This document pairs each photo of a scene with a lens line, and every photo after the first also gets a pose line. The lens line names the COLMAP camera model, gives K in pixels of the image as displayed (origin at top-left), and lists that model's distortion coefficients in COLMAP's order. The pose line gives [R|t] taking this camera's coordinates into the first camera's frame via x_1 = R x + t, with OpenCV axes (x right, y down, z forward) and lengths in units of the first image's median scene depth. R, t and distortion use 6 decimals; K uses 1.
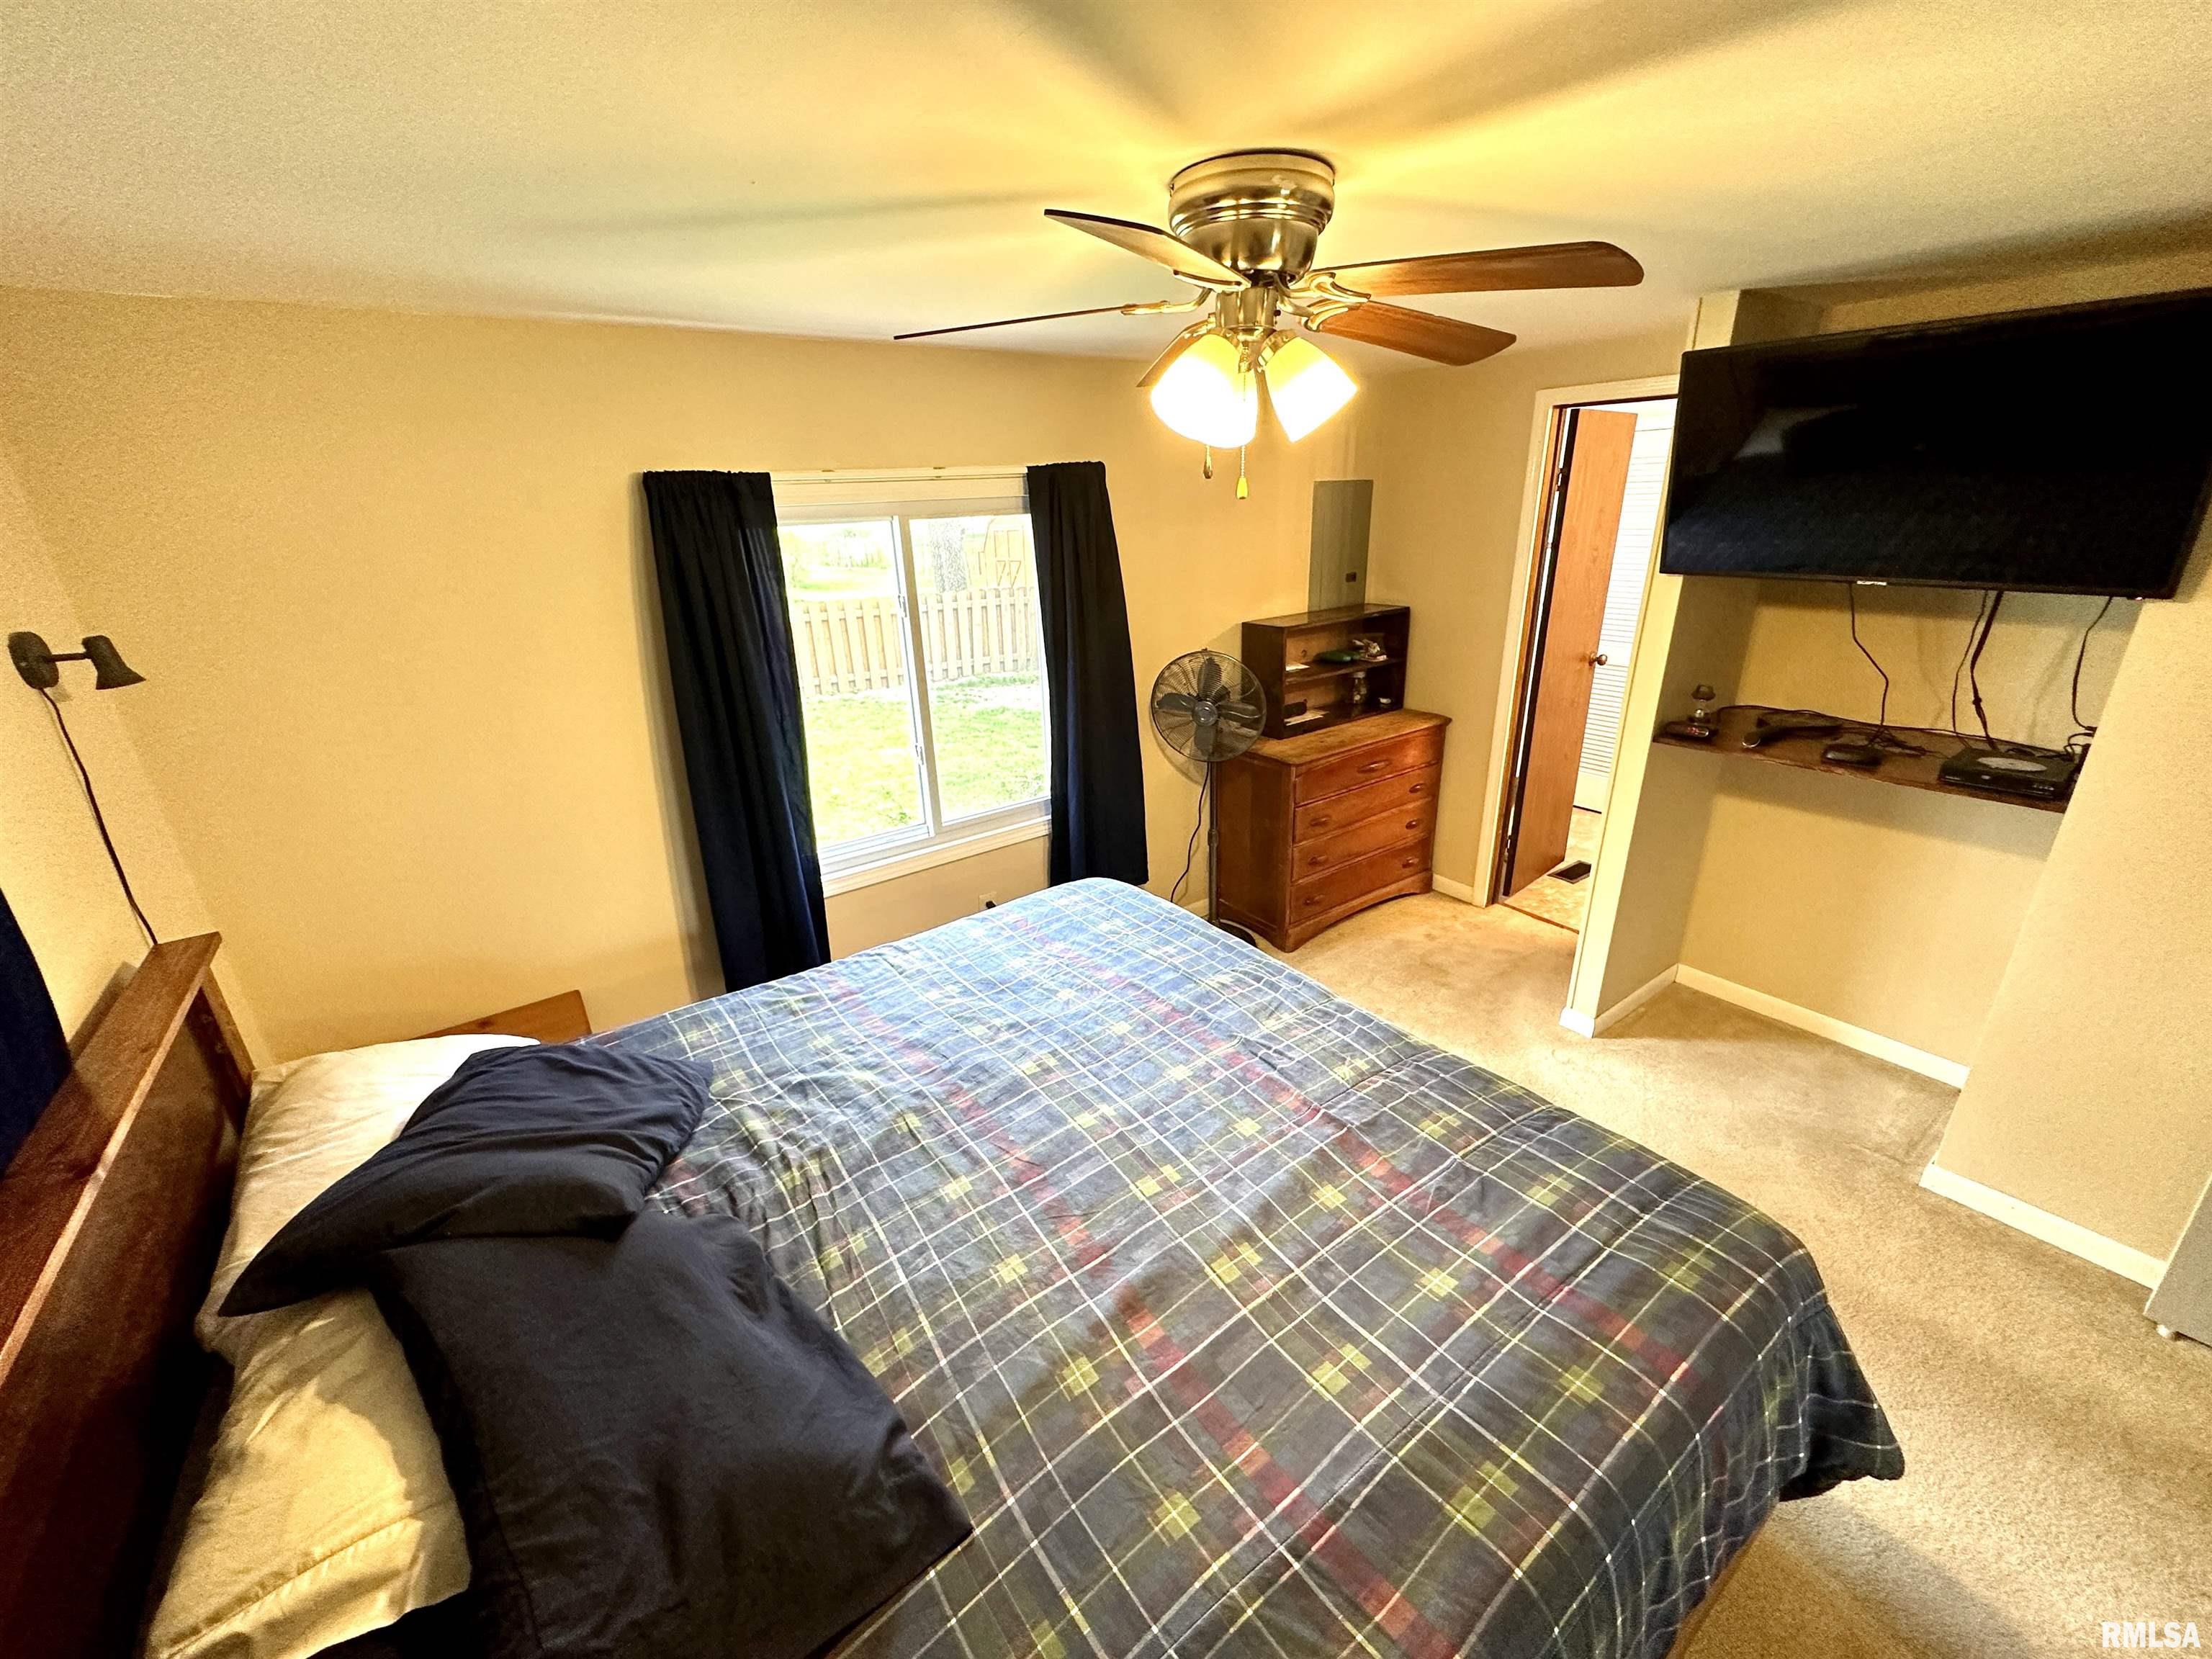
lens RADIAL K [[882.2, 0, 1106.0], [0, 882.2, 829.5], [0, 0, 1]] dist [-0.003582, 0.000433]
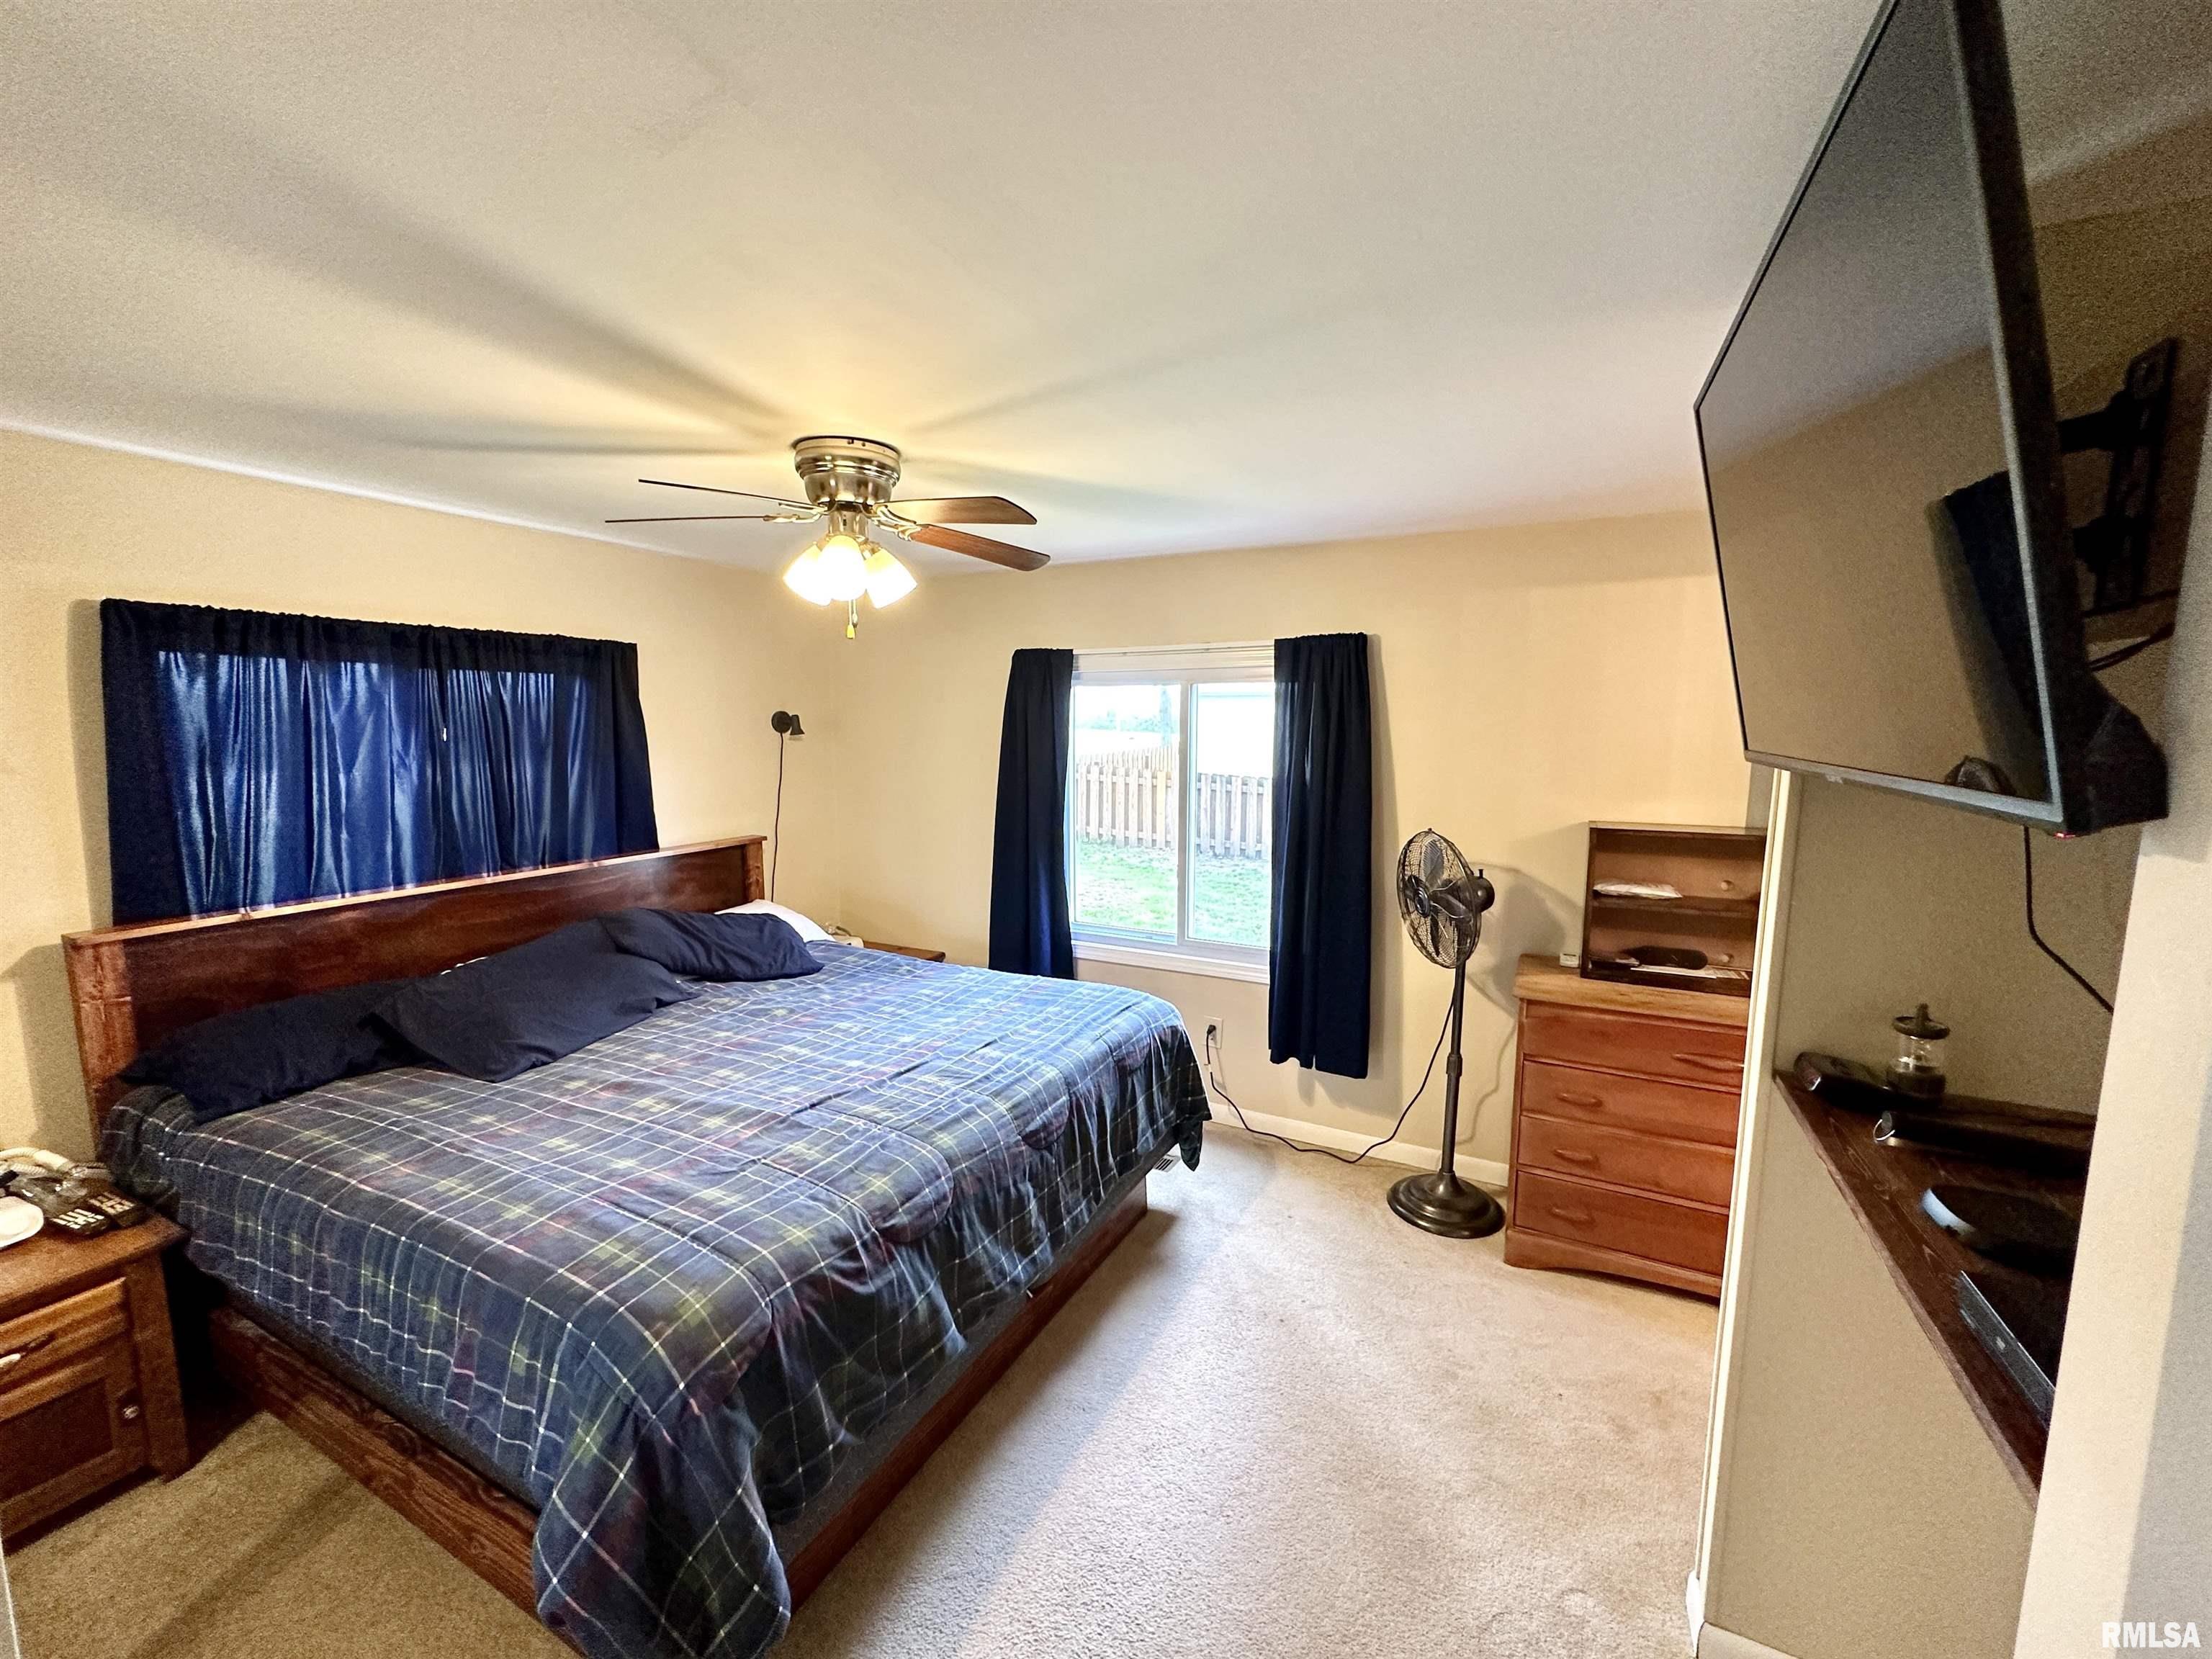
lens RADIAL K [[886.6, 0, 1106.0], [0, 886.6, 829.5], [0, 0, 1]] dist [0.027510, 0.000030]
pose [[0.434648, 0.143435, -0.889105, 1.663696], [-0.328578, 0.944441, -0.008267, -0.202647], [0.838521, 0.295734, 0.457628, 0.721789]]
